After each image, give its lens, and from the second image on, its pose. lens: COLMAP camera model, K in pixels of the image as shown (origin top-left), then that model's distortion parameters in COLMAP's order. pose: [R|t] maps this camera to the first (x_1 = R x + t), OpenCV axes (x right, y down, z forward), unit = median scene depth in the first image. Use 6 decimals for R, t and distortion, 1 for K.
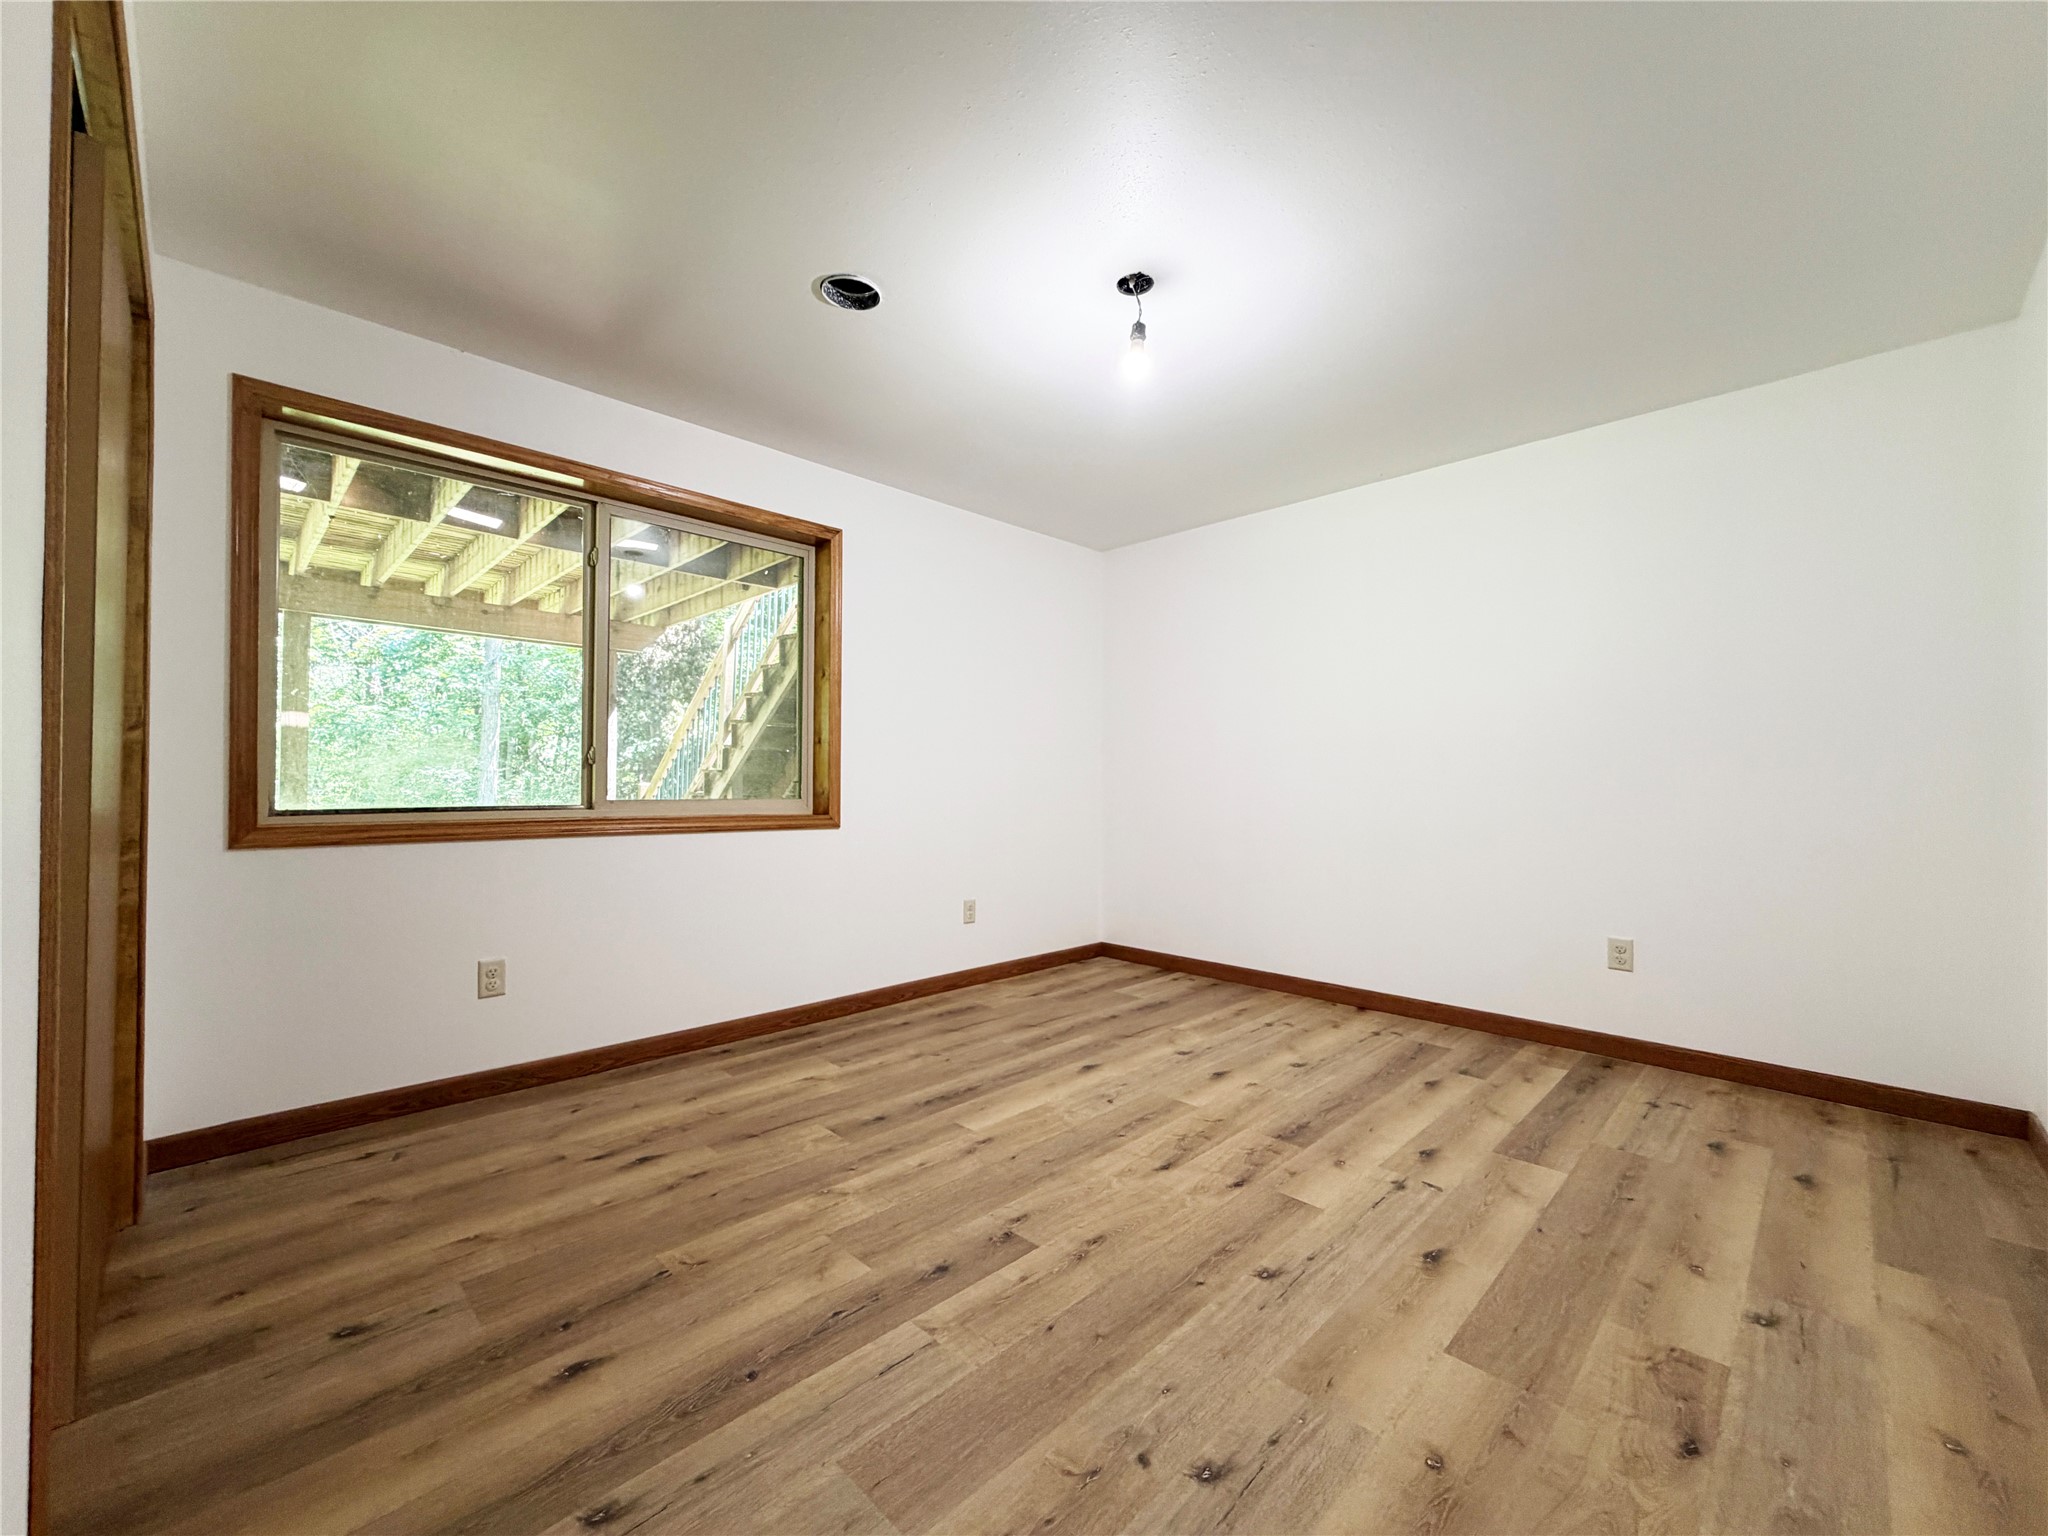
lens RADIAL K [[815.5, 0, 1020.4], [0, 815.5, 768.3], [0, 0, 1]] dist [0.000443, 0.000052]
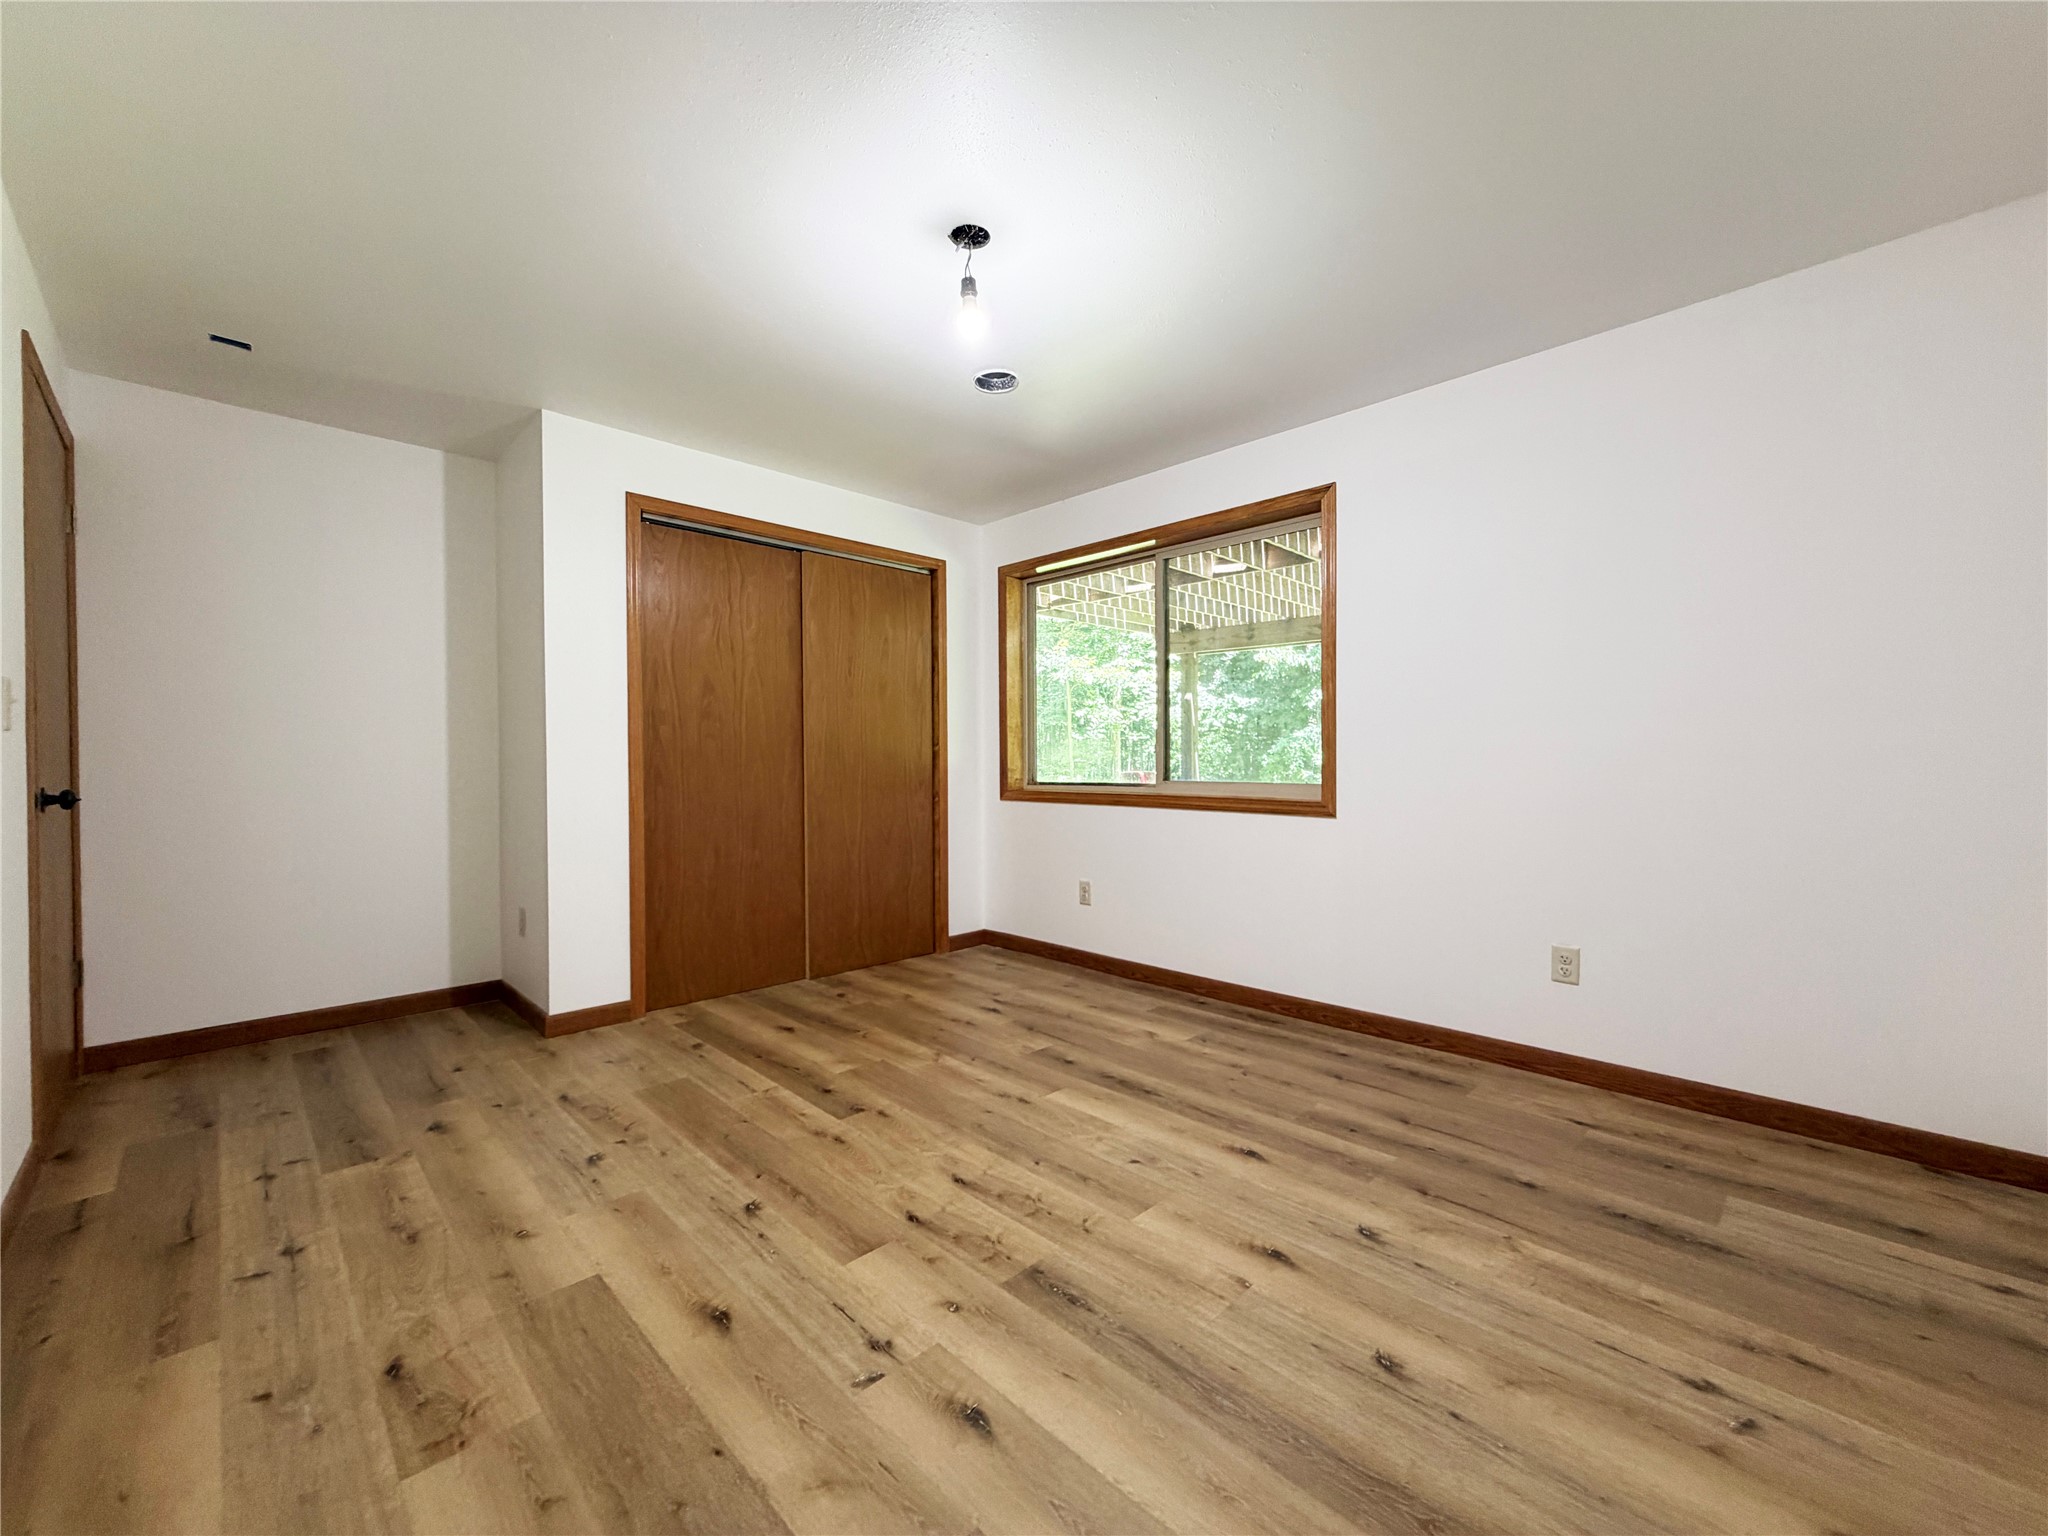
lens RADIAL K [[815.5, 0, 1020.4], [0, 815.5, 768.3], [0, 0, 1]] dist [0.000443, 0.000052]
pose [[-0.003561, 0.004384, -0.999984, 1.052958], [0.022174, 0.999745, 0.004304, 0.011729], [0.999748, -0.022158, -0.003657, 1.024769]]
